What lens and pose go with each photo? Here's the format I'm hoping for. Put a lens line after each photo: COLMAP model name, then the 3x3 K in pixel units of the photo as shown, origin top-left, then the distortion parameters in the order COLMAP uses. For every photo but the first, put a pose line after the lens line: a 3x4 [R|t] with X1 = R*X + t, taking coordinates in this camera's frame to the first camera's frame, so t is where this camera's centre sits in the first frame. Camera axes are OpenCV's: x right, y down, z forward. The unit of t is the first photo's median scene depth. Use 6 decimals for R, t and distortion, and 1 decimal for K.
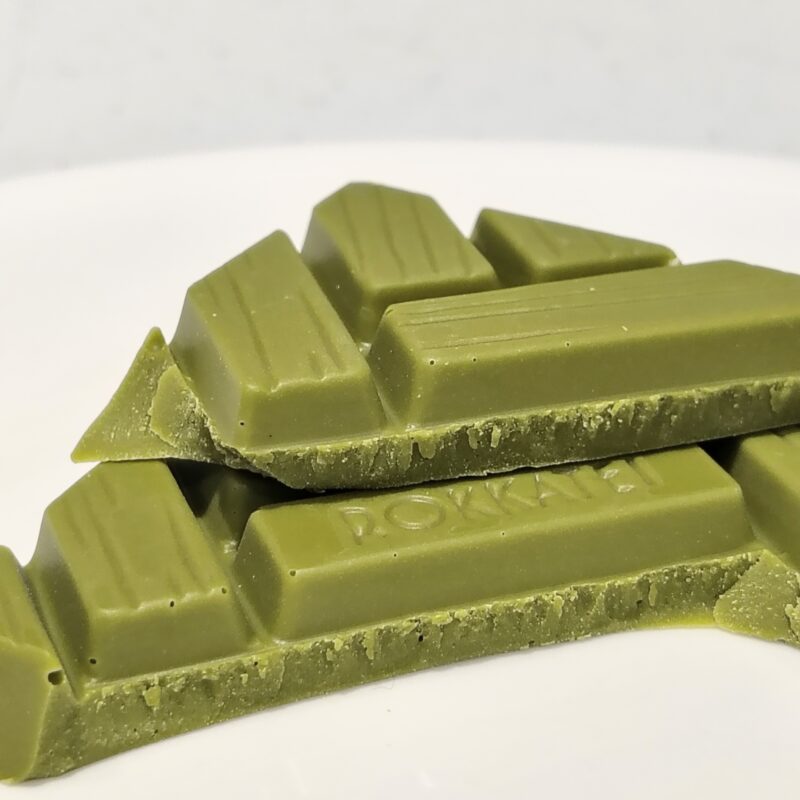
lens RADIAL K [[2262.9, 0, 398.7], [0, 2262.9, 336.2], [0, 0, 1]] dist [0.287683, -2.549027]
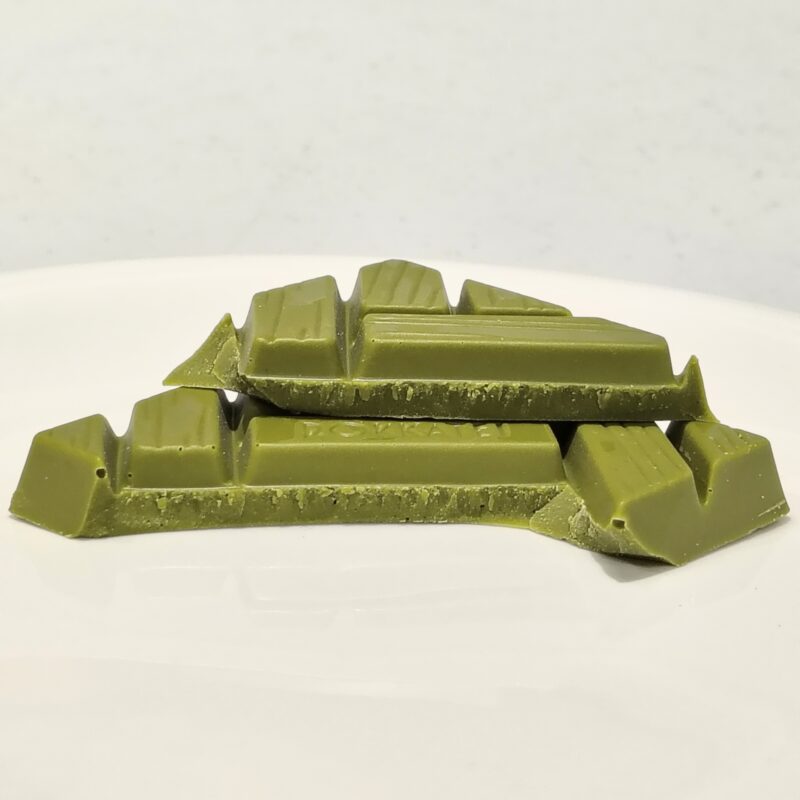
lens RADIAL K [[2262.9, 0, 398.7], [0, 2262.9, 336.2], [0, 0, 1]] dist [0.287683, -2.549027]
pose [[0.960953, 0.100829, -0.257689, 0.446786], [-0.144472, 0.977063, -0.156447, 0.258077], [0.236004, 0.187567, 0.953478, -0.533224]]
